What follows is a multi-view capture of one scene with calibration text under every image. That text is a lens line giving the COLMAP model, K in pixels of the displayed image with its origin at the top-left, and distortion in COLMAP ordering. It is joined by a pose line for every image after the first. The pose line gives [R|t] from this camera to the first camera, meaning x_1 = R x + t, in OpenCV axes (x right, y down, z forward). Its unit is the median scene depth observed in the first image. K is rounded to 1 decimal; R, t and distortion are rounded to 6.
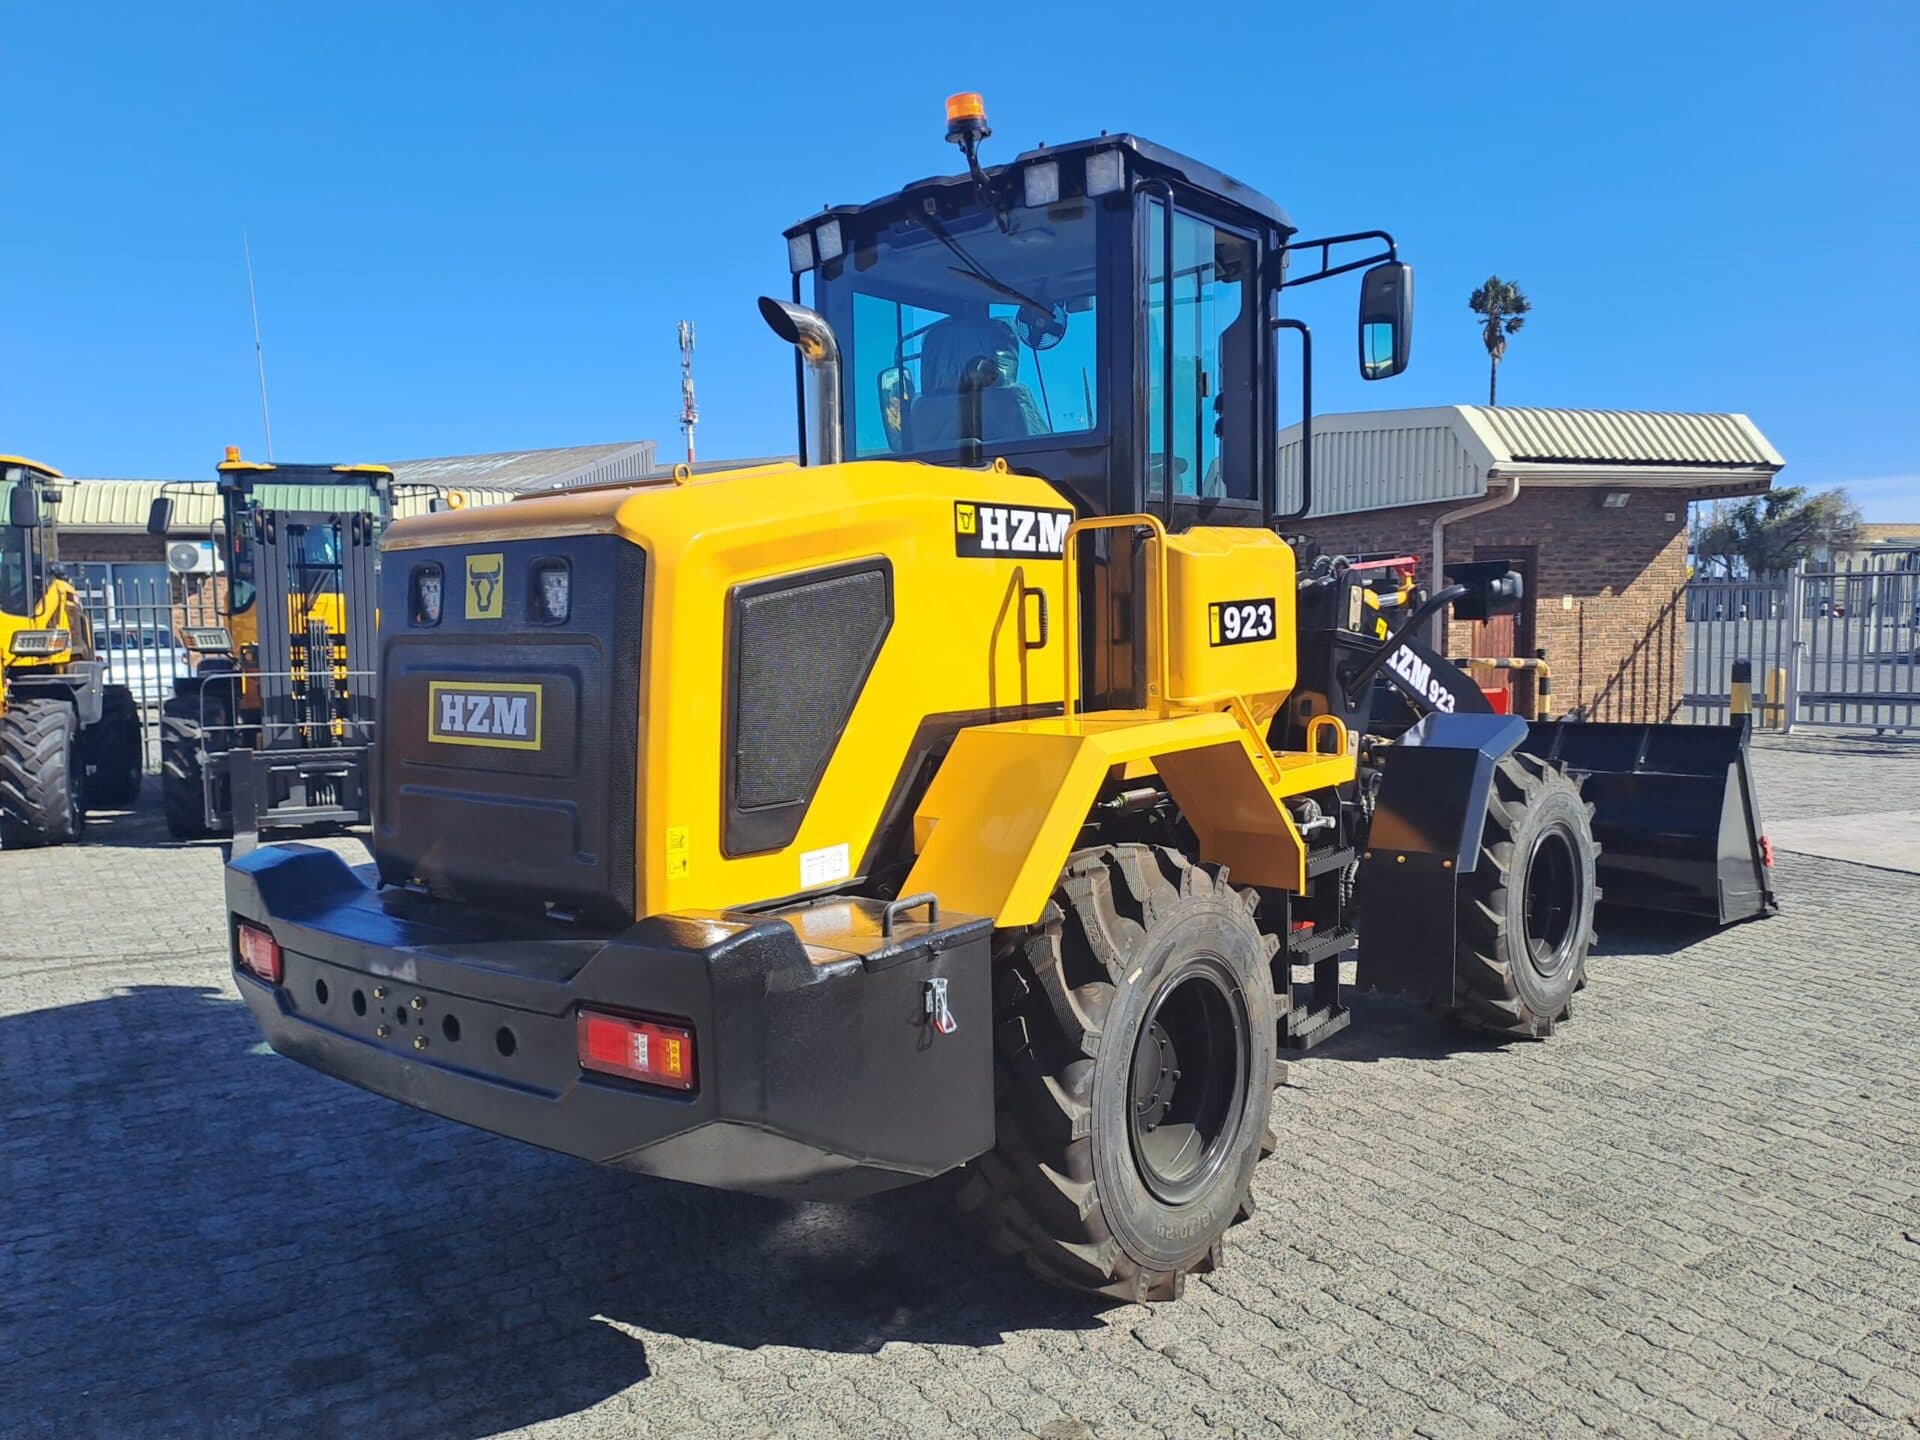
lens RADIAL K [[1452.2, 0, 960.0], [0, 1452.2, 720.0], [0, 0, 1]] dist [0.101329, -0.123340]
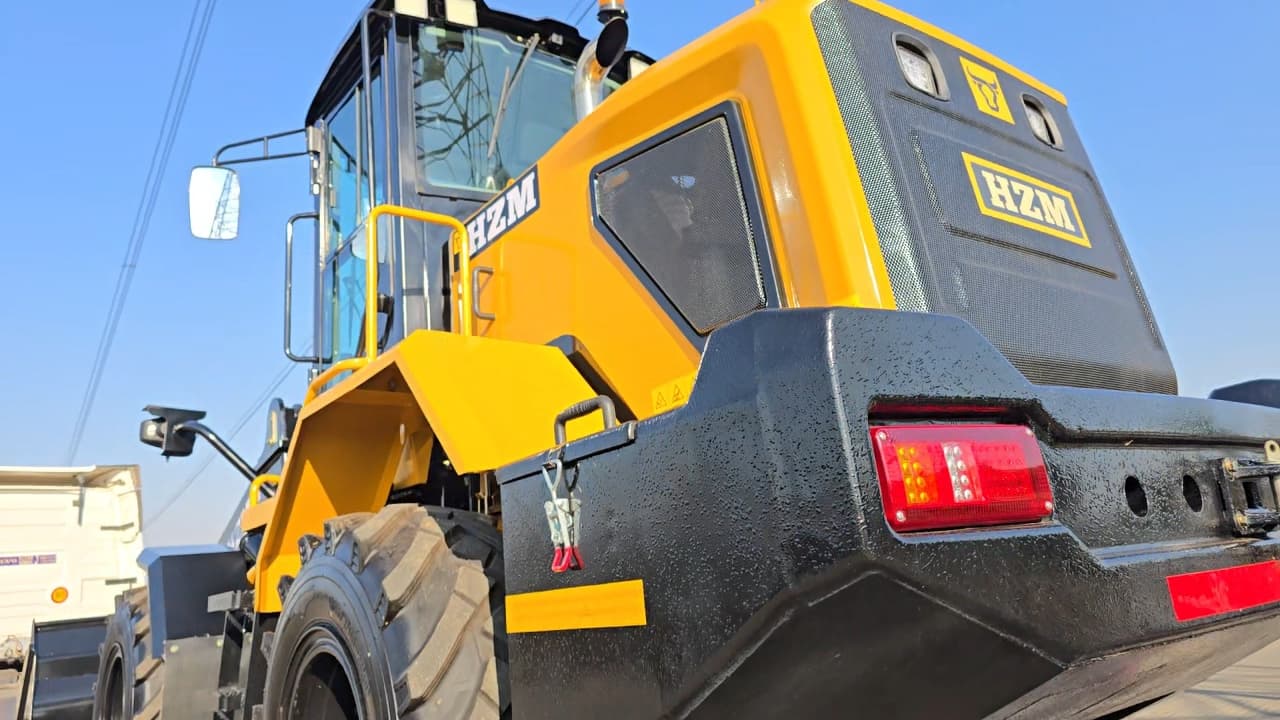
lens RADIAL K [[870.5, 0, 605.4], [0, 870.5, 297.2], [0, 0, 1]] dist [0.057410, -0.053122]
pose [[0.257722, 0.312135, 0.914413, -0.780743], [0.162485, 0.918904, -0.359463, 0.184908], [-0.952459, 0.241220, 0.186105, 1.017810]]
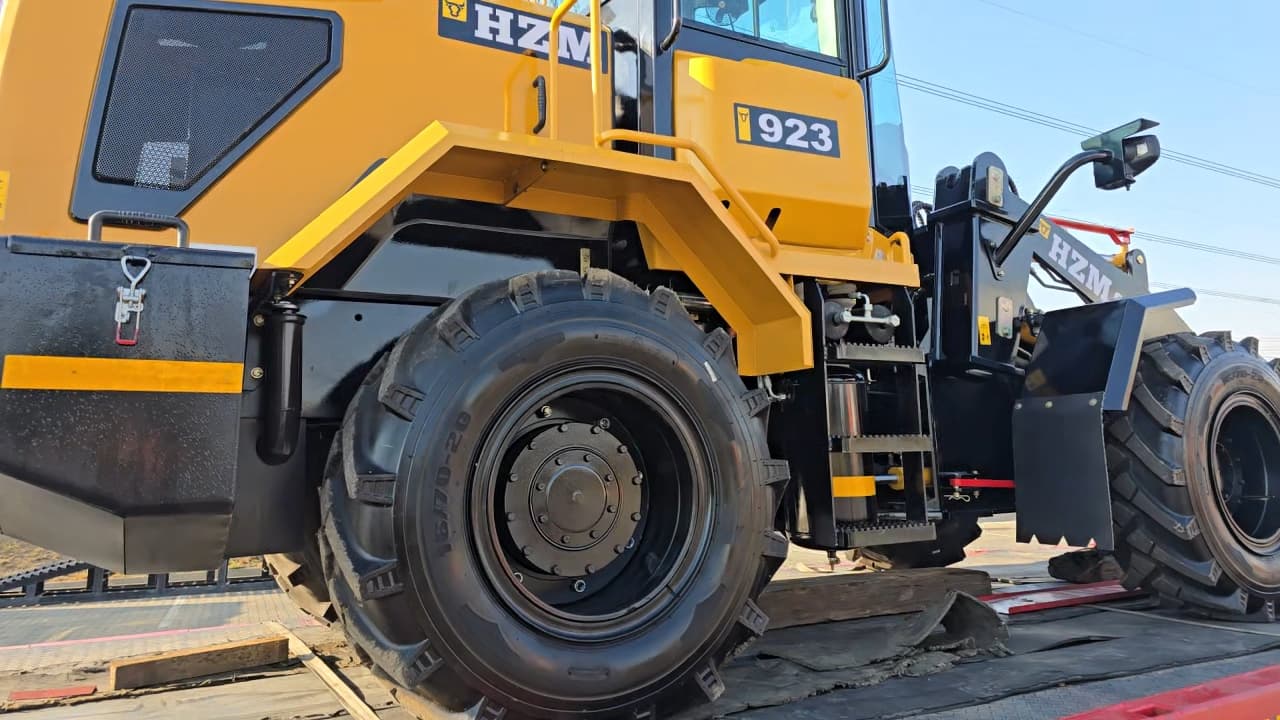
lens RADIAL K [[913.7, 0, 664.7], [0, 913.7, 288.5], [0, 0, 1]] dist [0.045601, -0.005620]
pose [[0.934341, -0.067315, -0.349965, 0.397475], [-0.025097, 0.967133, -0.253029, 0.253836], [0.355496, 0.245199, 0.901943, 0.465804]]
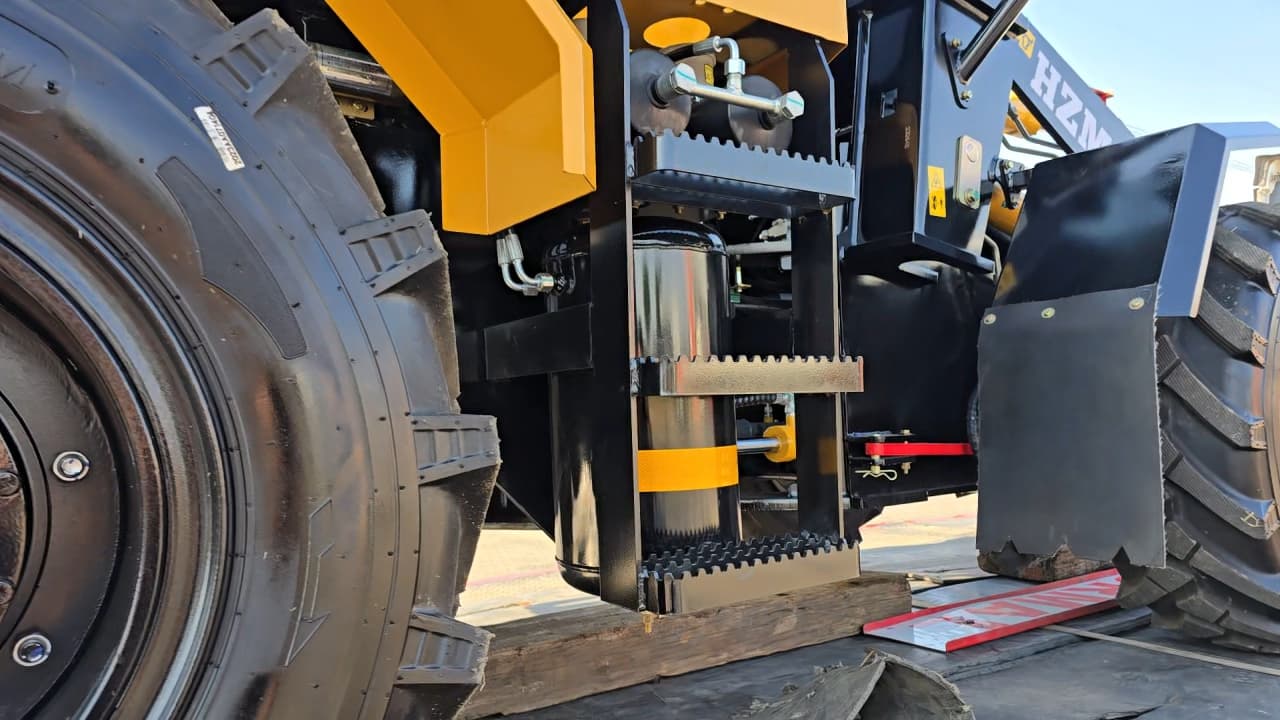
lens RADIAL K [[873.5, 0, 613.3], [0, 873.5, 388.0], [0, 0, 1]] dist [0.041111, -0.005293]
pose [[0.956136, -0.016942, -0.292433, 0.338476], [-0.013356, 0.994766, -0.101301, 0.220900], [0.292618, 0.100763, 0.950906, 0.901115]]
